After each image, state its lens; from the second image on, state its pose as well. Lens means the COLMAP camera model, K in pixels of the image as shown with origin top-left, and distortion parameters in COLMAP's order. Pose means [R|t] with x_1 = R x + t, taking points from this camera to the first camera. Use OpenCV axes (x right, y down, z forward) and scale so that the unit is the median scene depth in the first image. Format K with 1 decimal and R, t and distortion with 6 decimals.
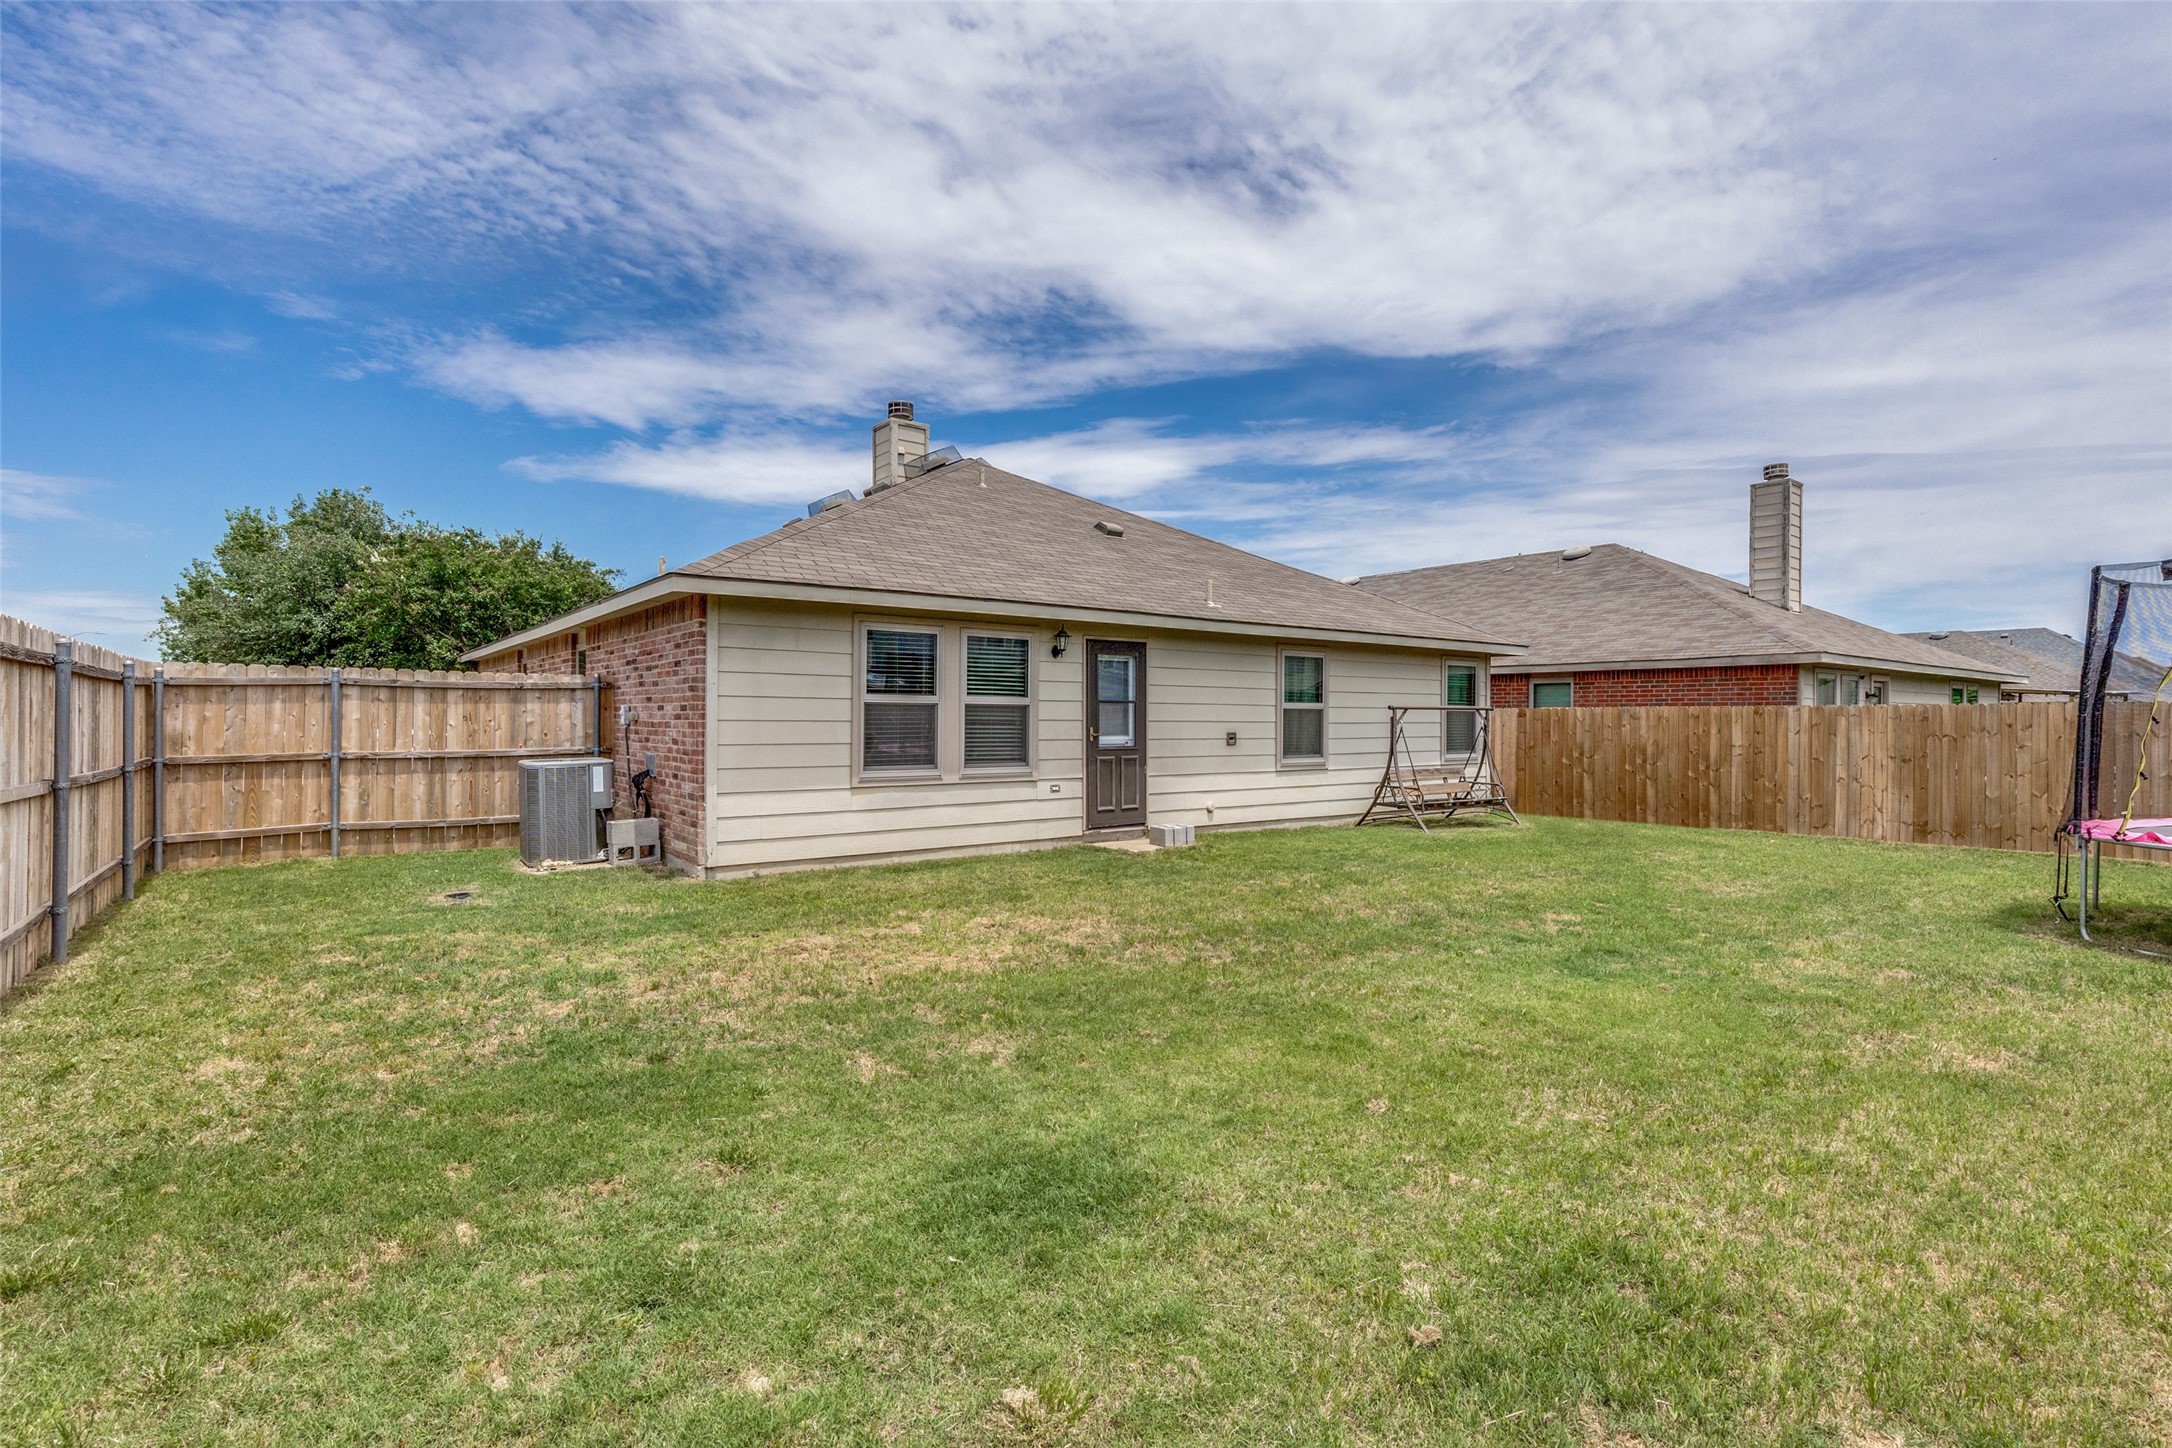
lens RADIAL K [[944.1, 0, 1086.0], [0, 944.1, 724.0], [0, 0, 1]] dist [-0.002060, -0.000264]
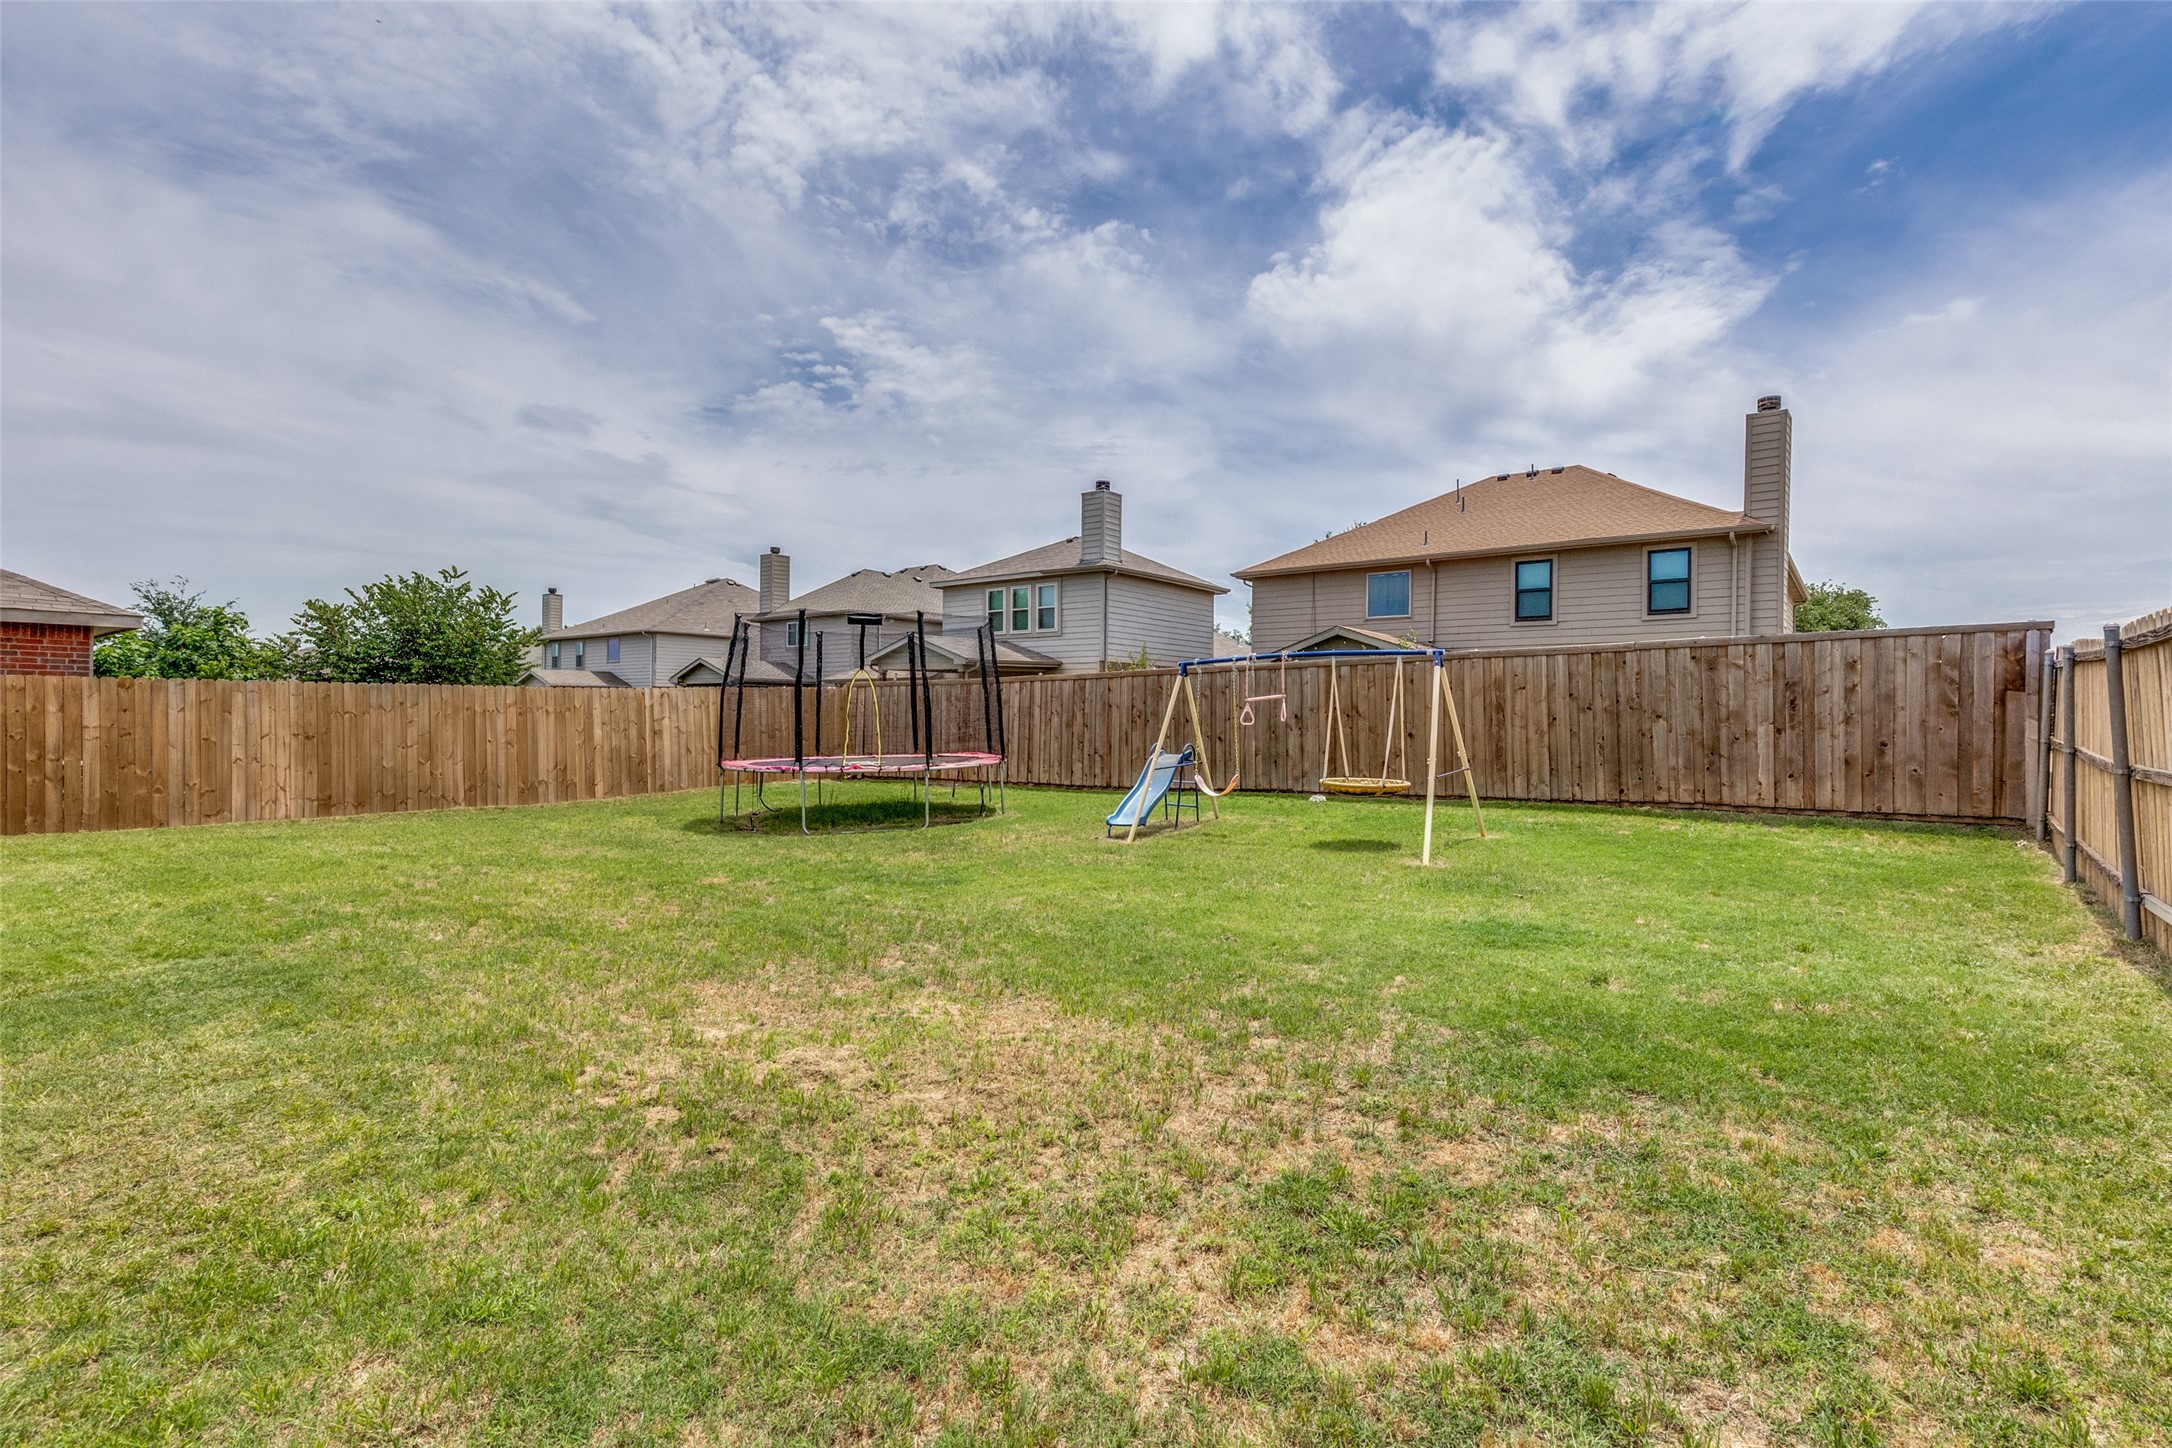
lens RADIAL K [[1084.2, 0, 1093.9], [0, 1084.2, 718.4], [0, 0, 1]] dist [-0.001935, -0.000604]
pose [[-0.280734, -0.006902, 0.959761, -0.471177], [-0.006443, 0.999965, 0.005306, 0.006682], [-0.959764, -0.004694, -0.280769, 0.507458]]
